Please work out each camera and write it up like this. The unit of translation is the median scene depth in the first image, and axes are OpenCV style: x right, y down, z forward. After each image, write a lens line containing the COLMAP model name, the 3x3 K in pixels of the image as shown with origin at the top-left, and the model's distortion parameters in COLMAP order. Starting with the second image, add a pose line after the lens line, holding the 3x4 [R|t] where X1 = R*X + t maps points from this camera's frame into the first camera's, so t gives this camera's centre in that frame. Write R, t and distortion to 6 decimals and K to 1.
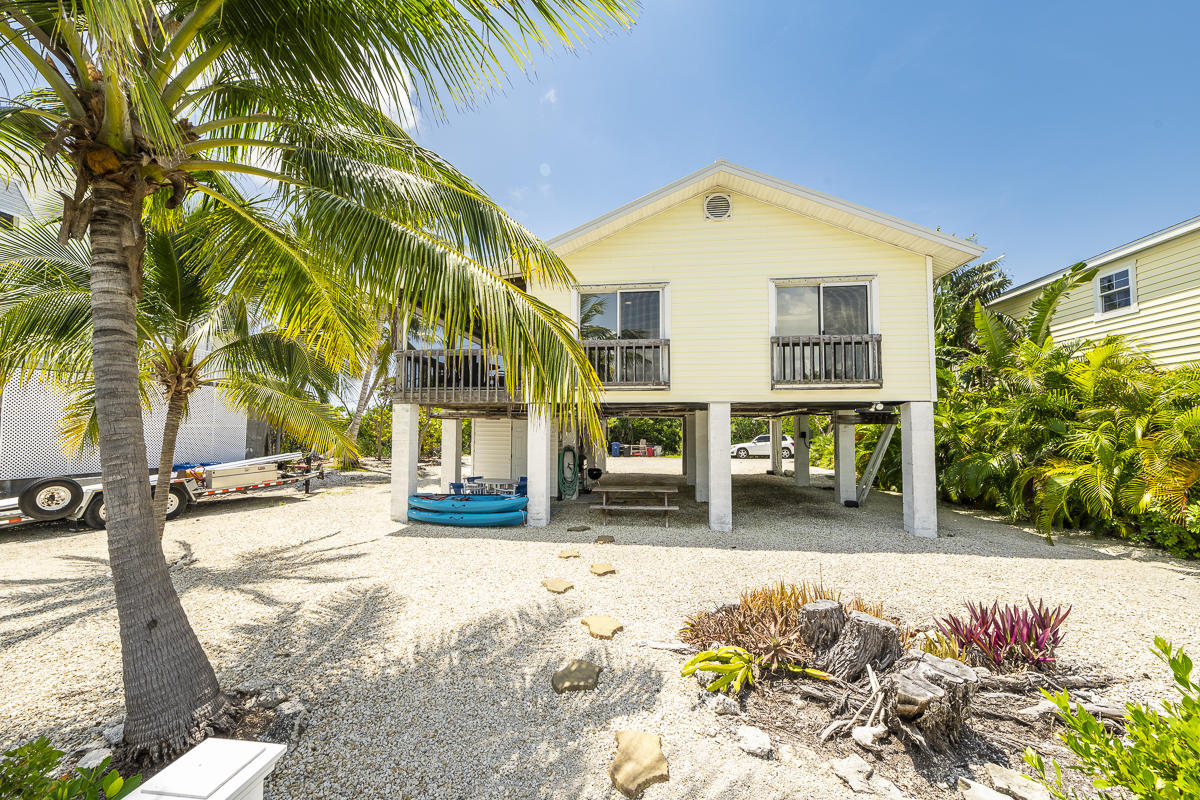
lens RADIAL K [[473.8, 0, 599.5], [0, 473.8, 405.6], [0, 0, 1]] dist [-0.003195, 0.002190]
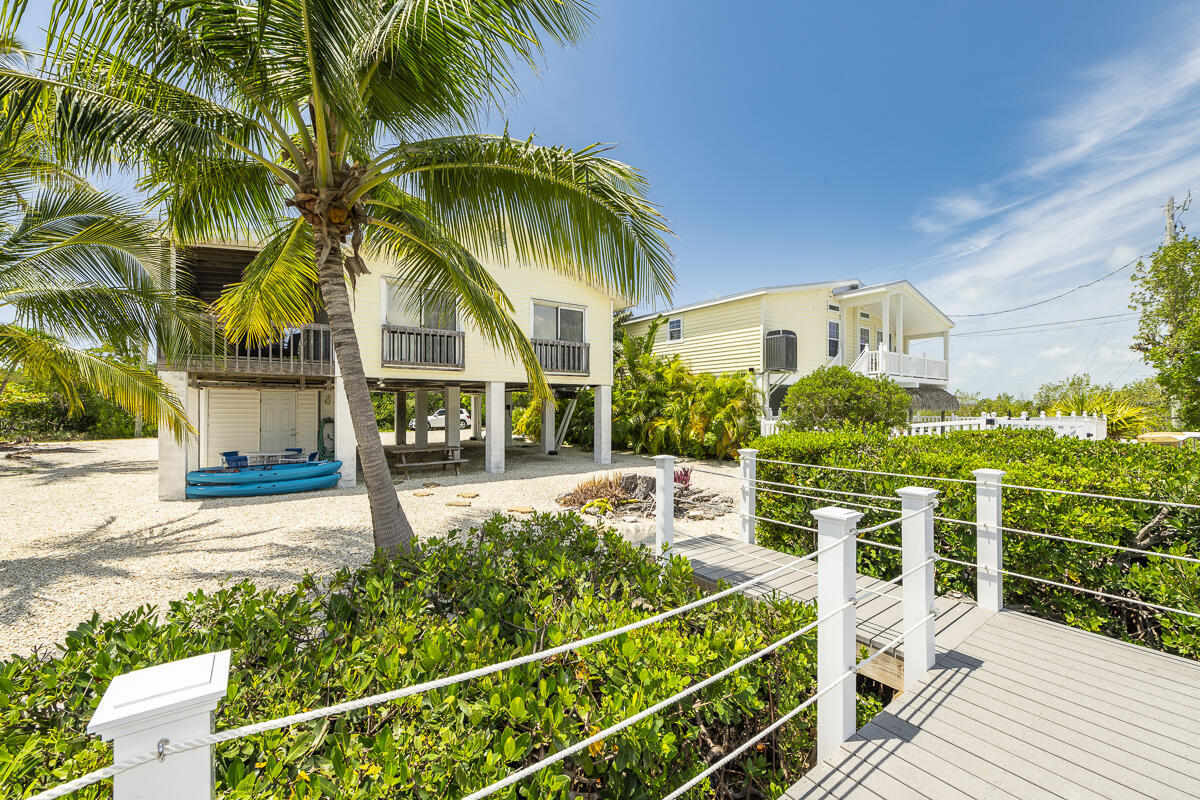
lens RADIAL K [[473.8, 0, 601.0], [0, 473.8, 402.5], [0, 0, 1]] dist [-0.003195, 0.002190]
pose [[0.731717, 0.004046, 0.681596, -0.477090], [-0.033354, 0.998997, 0.029877, 0.002659], [-0.680792, -0.044596, 0.731118, -0.228020]]
